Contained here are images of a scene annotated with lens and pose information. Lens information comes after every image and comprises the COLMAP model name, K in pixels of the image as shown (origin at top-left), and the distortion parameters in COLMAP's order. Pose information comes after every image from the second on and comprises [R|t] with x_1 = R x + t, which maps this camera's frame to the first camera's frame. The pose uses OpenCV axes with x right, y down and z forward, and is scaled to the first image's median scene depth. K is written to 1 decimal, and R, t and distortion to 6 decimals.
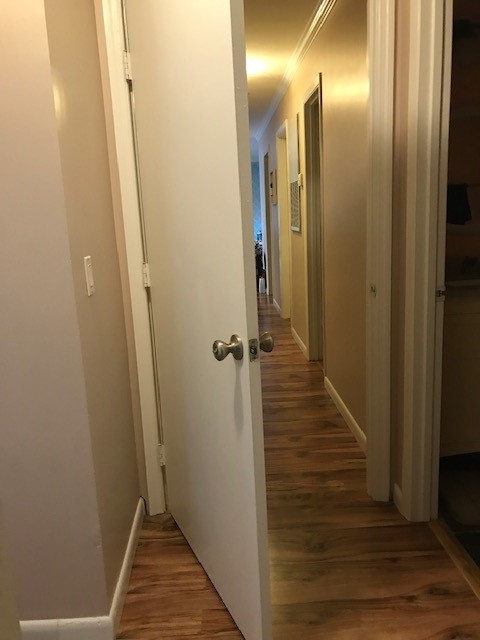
lens RADIAL K [[529.5, 0, 240.0], [0, 529.5, 320.0], [0, 0, 1]] dist [0.003923, -0.012979]
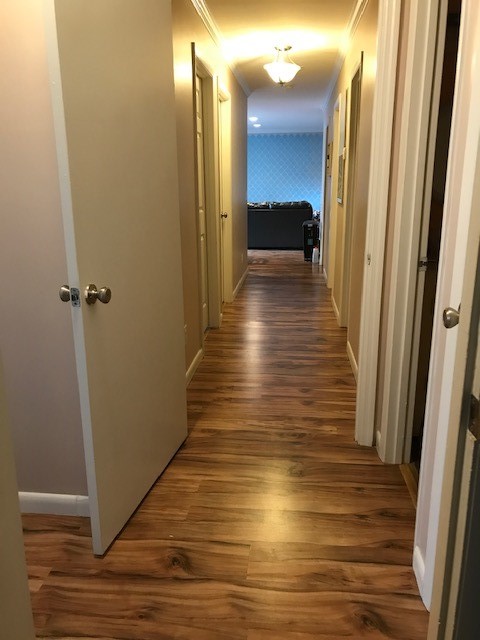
lens RADIAL K [[518.8, 0, 240.0], [0, 518.8, 320.0], [0, 0, 1]] dist [0.004569, -0.002890]
pose [[0.990747, 0.071546, -0.115331, 0.097737], [-0.064355, 0.995813, 0.064916, 0.016348], [0.119493, -0.056894, 0.991204, -0.110941]]
